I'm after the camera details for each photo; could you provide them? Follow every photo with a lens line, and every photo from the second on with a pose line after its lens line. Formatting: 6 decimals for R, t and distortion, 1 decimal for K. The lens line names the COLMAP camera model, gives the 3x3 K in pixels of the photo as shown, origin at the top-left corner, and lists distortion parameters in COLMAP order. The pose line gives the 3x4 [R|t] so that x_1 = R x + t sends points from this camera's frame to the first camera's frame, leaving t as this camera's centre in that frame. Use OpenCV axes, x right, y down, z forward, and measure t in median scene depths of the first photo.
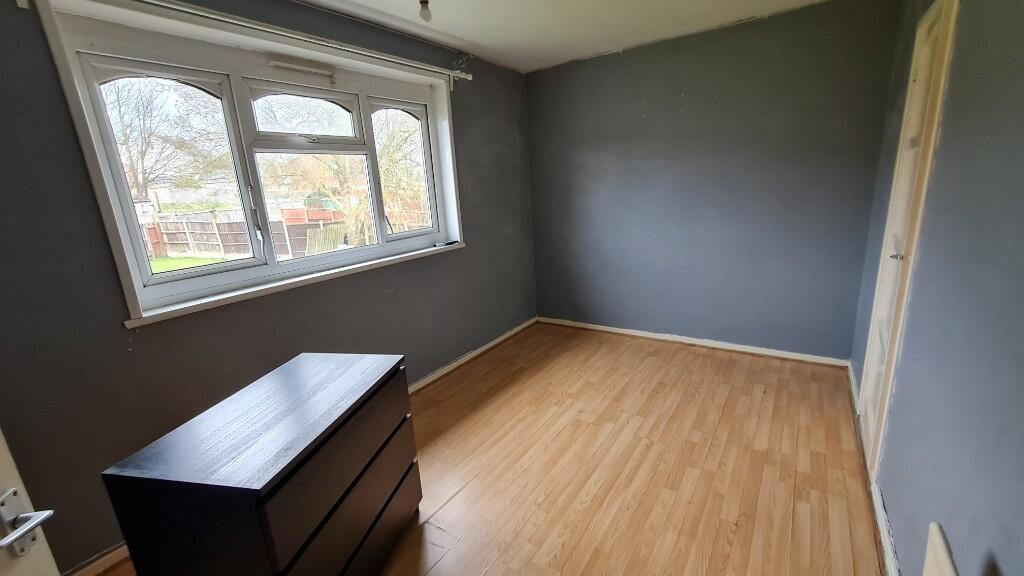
lens RADIAL K [[419.7, 0, 510.0], [0, 419.7, 287.2], [0, 0, 1]] dist [-0.007973, 0.000528]
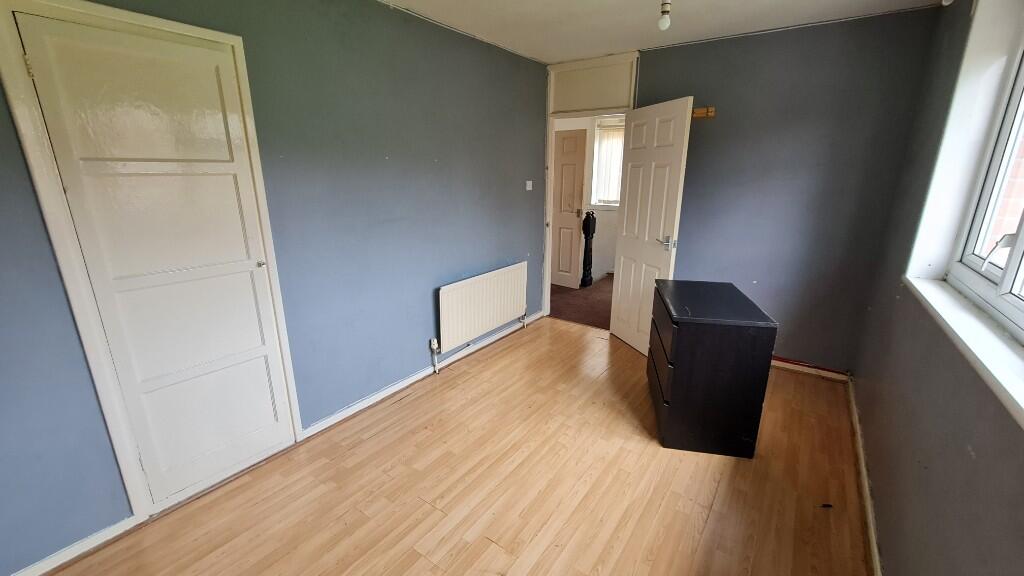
lens RADIAL K [[419.7, 0, 512.9], [0, 419.7, 286.2], [0, 0, 1]] dist [-0.007973, 0.000528]
pose [[-0.998206, 0.053754, 0.026368, 0.144371], [0.059802, 0.873746, 0.482693, -0.438470], [0.002907, 0.483404, -0.875393, 1.651037]]
